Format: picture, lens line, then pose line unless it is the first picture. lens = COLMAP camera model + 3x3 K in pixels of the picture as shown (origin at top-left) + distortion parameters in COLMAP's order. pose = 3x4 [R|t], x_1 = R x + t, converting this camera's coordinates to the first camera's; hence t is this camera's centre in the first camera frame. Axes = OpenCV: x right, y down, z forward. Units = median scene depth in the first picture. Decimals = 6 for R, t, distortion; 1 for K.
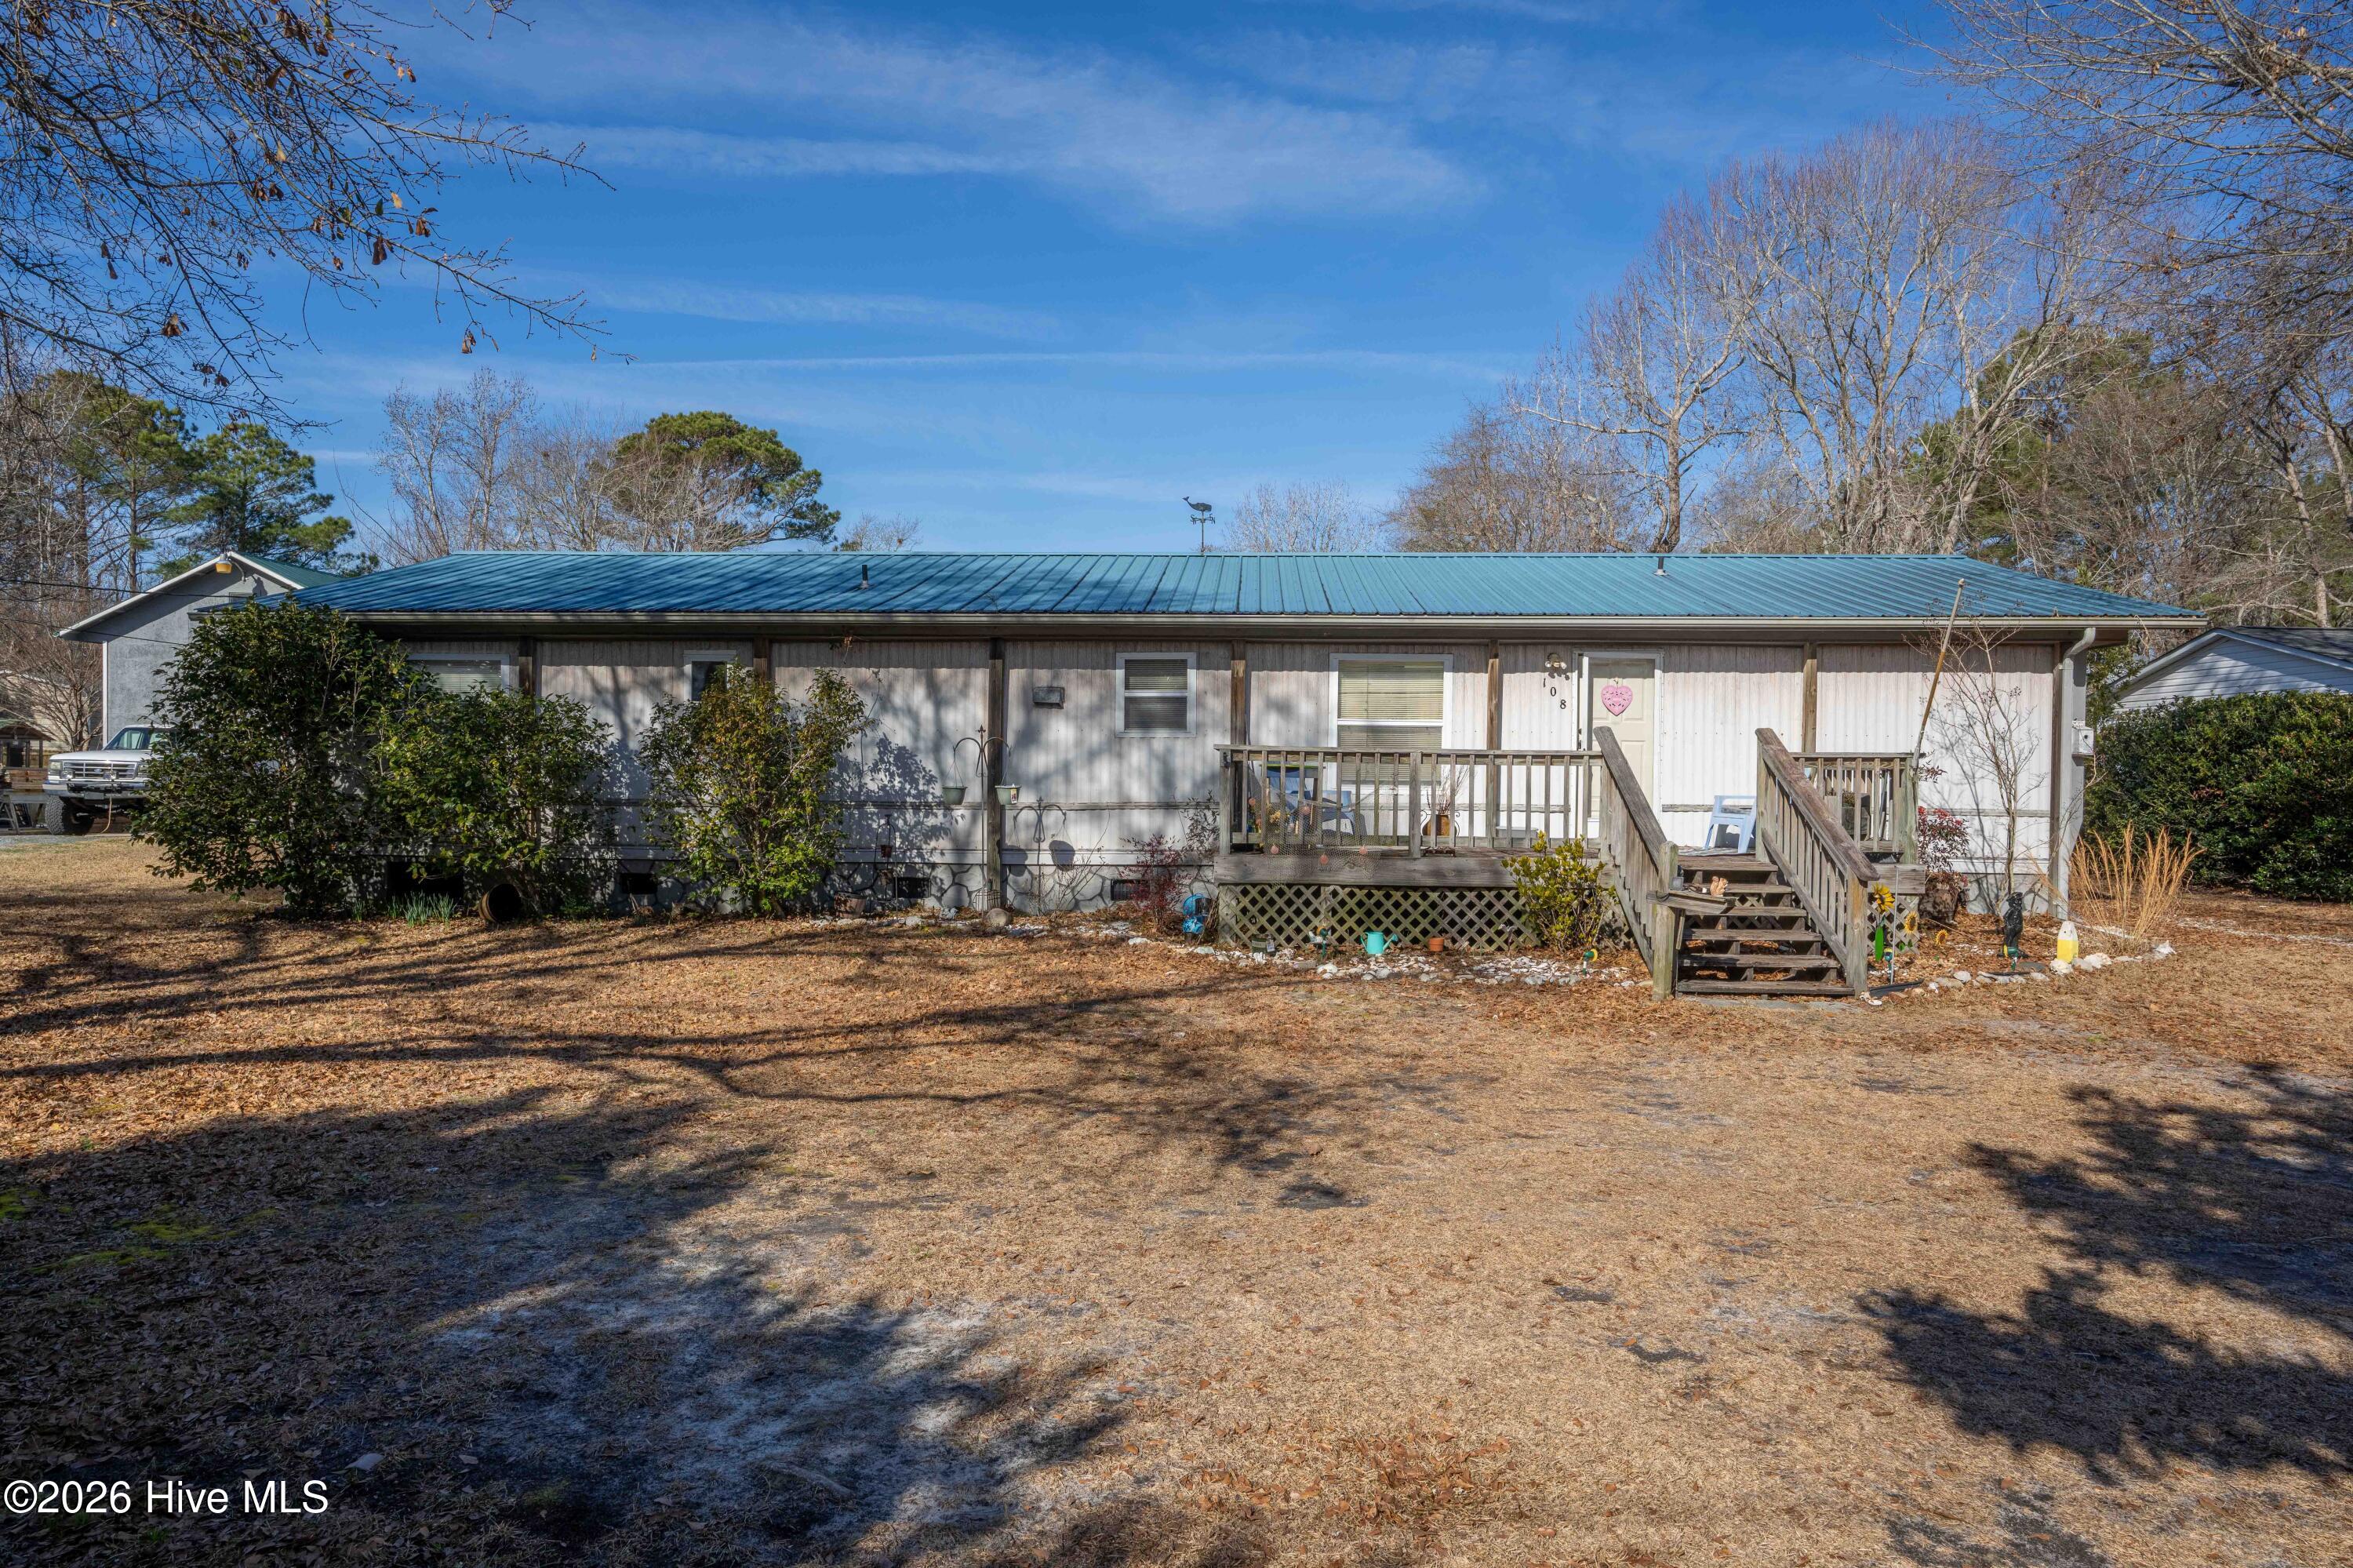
lens RADIAL K [[1436.9, 0, 1189.0], [0, 1436.9, 786.7], [0, 0, 1]] dist [-0.008461, -0.000206]
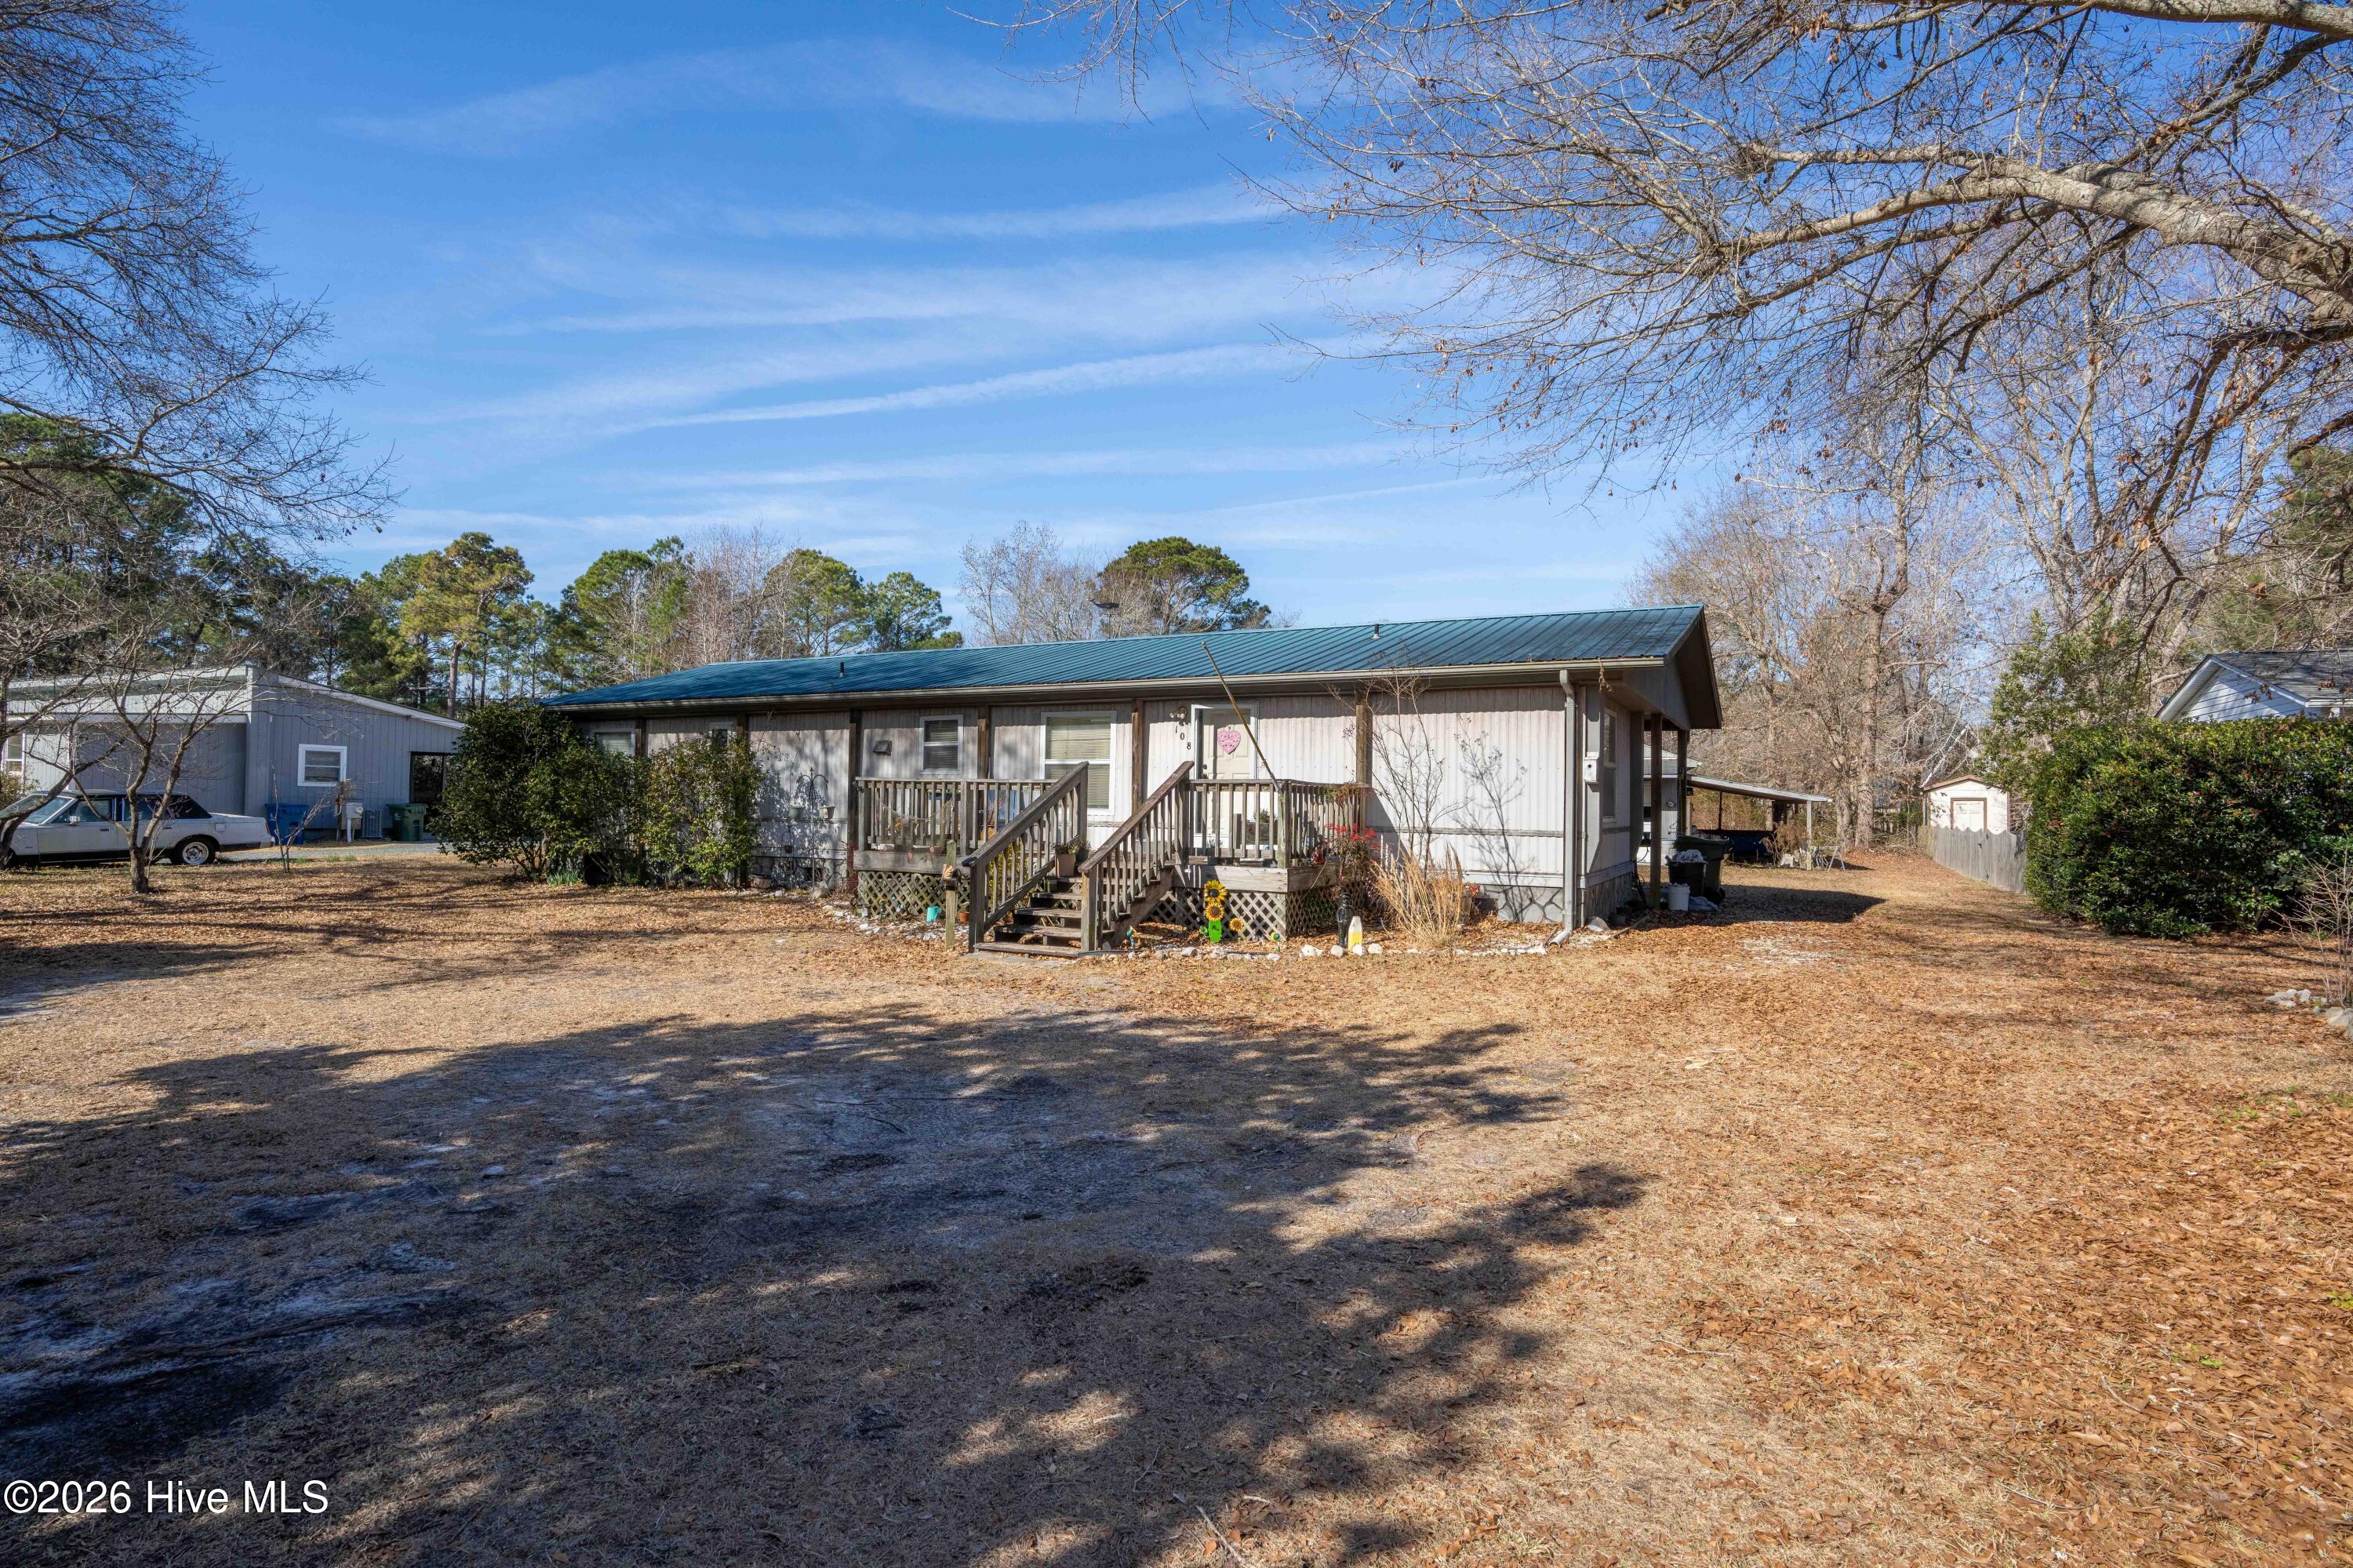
lens RADIAL K [[1206.5, 0, 1176.5], [0, 1206.5, 784.0], [0, 0, 1]] dist [-0.002775, -0.000267]
pose [[0.907922, -0.004800, -0.419113, 0.696678], [-0.009932, 0.999407, -0.032961, 0.013229], [0.419022, 0.034088, 0.907336, 0.001945]]
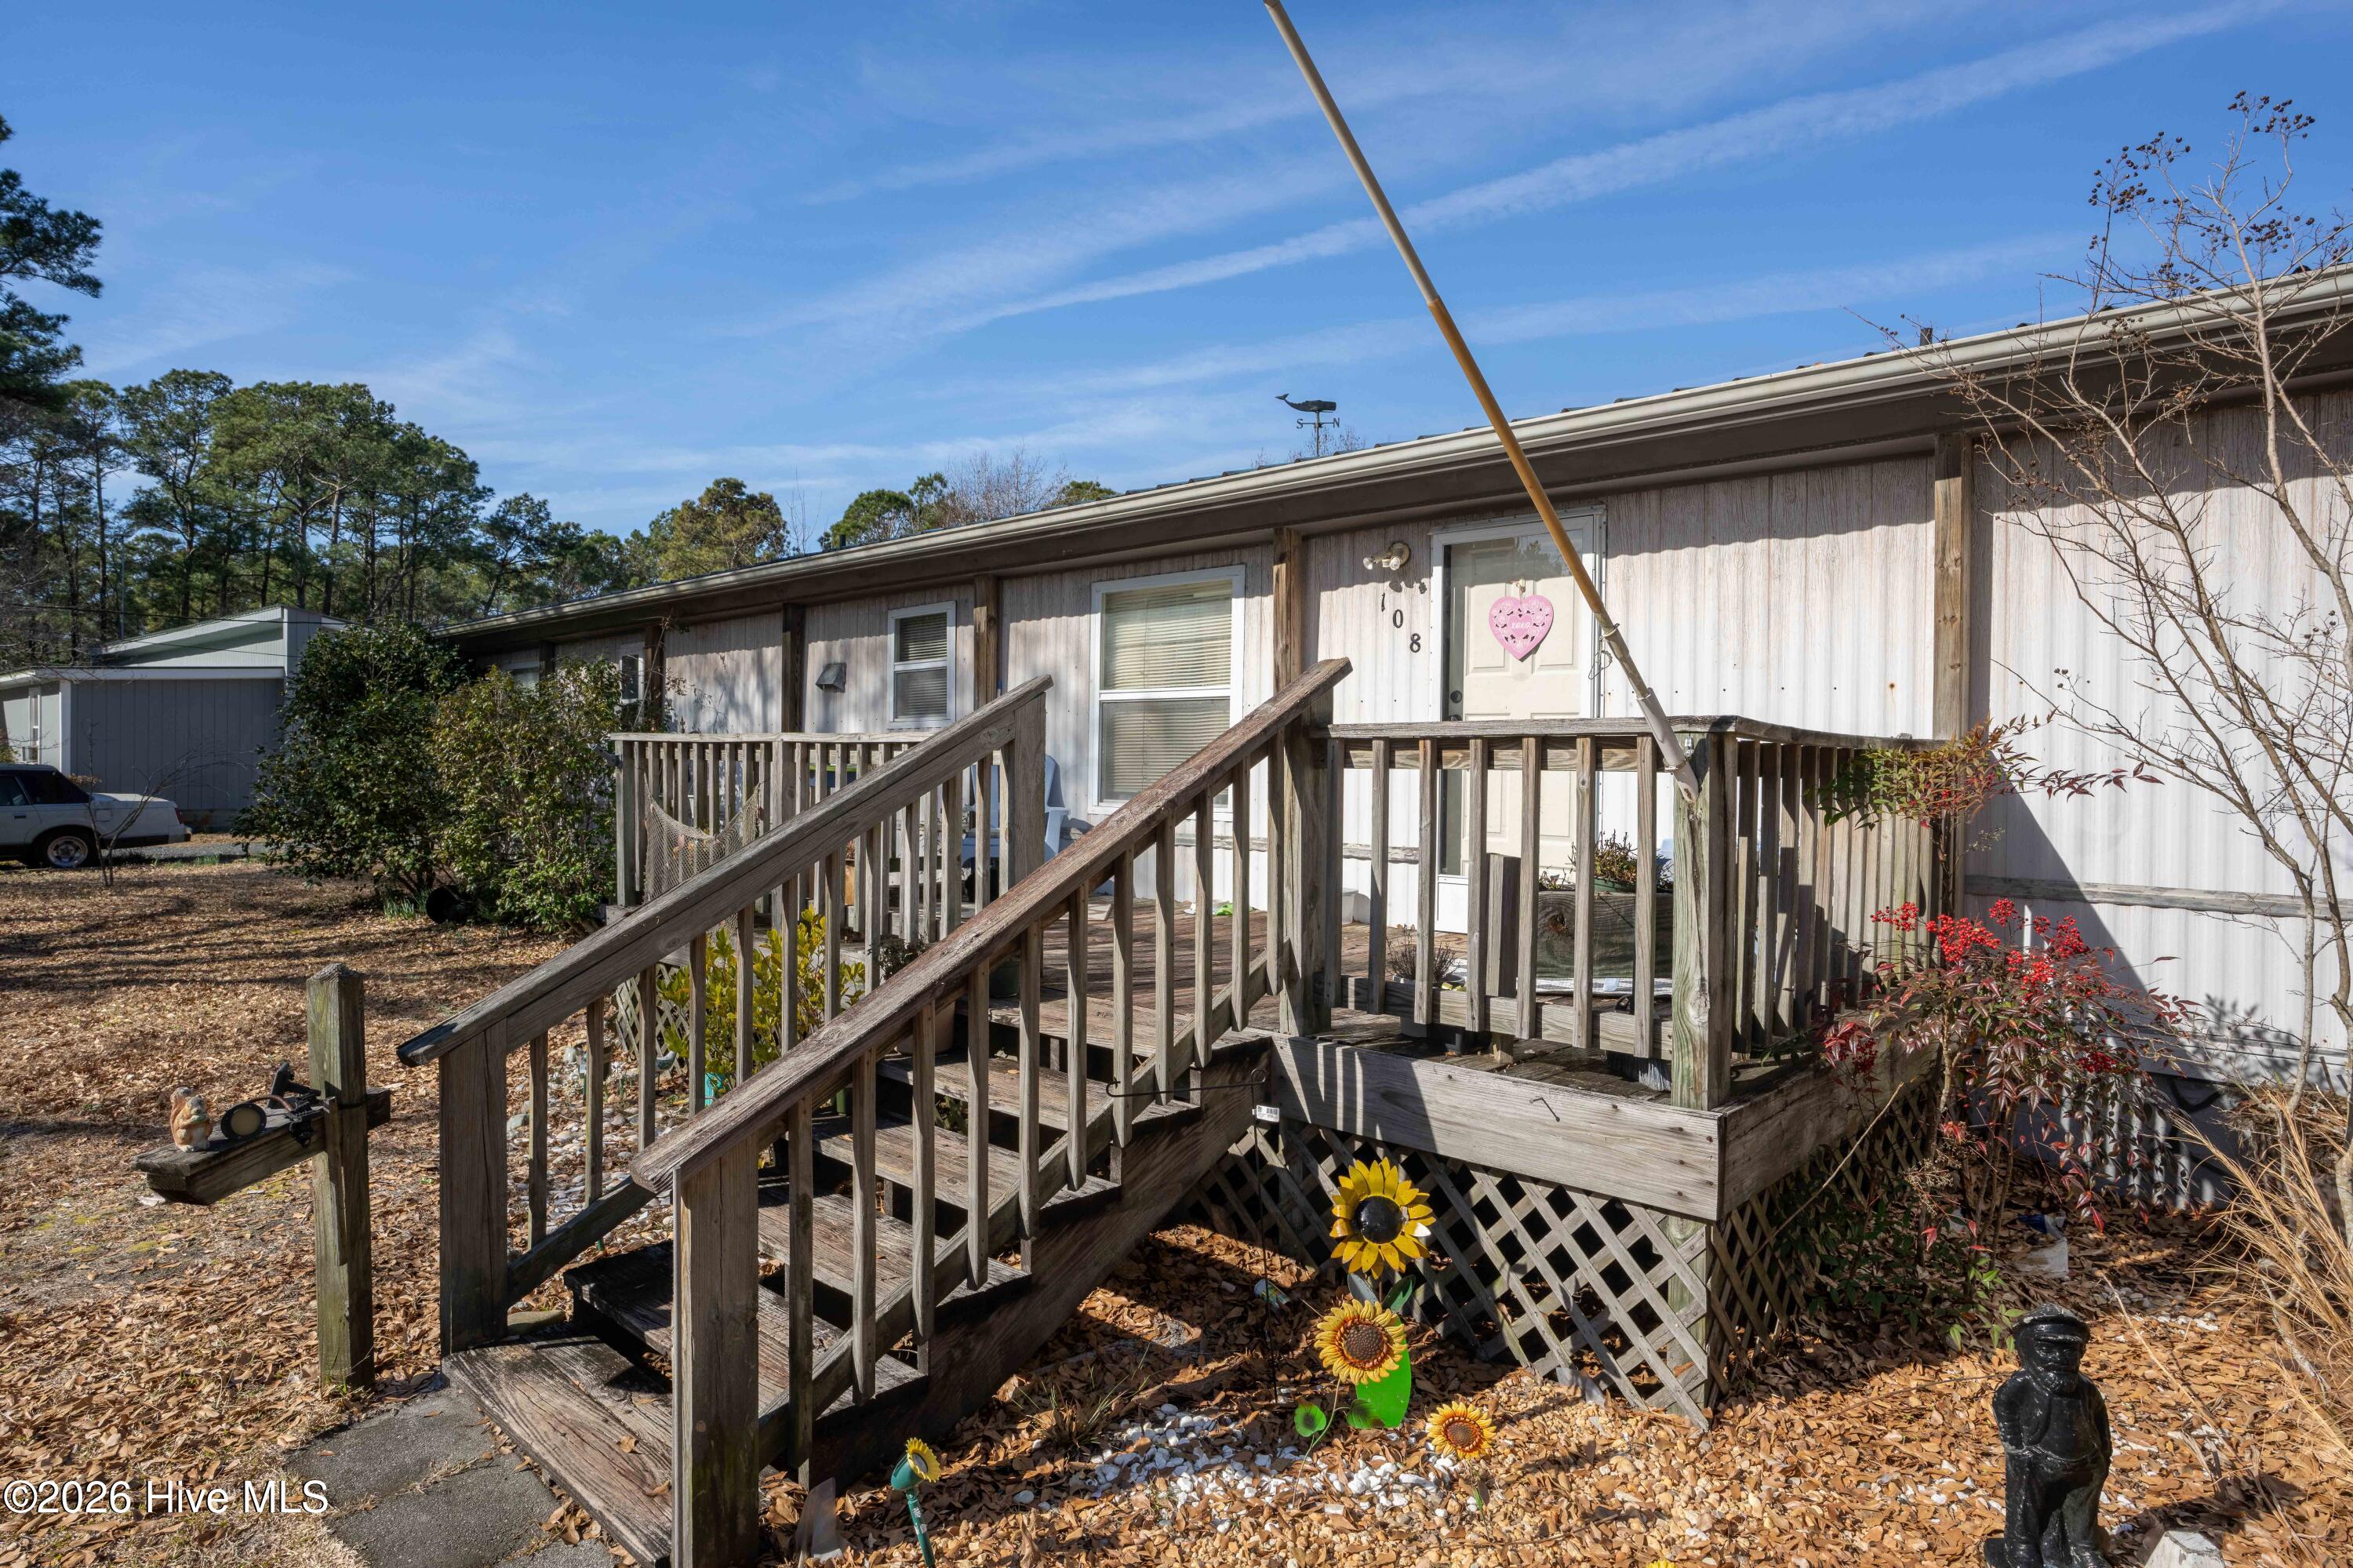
lens RADIAL K [[1315.3, 0, 1176.5], [0, 1315.3, 784.0], [0, 0, 1]] dist [-0.049818, 0.036321]
pose [[0.766218, 0.007148, -0.642541, 0.478549], [-0.011983, 0.999923, -0.003165, -0.006525], [0.642469, 0.010125, 0.766245, 0.591411]]
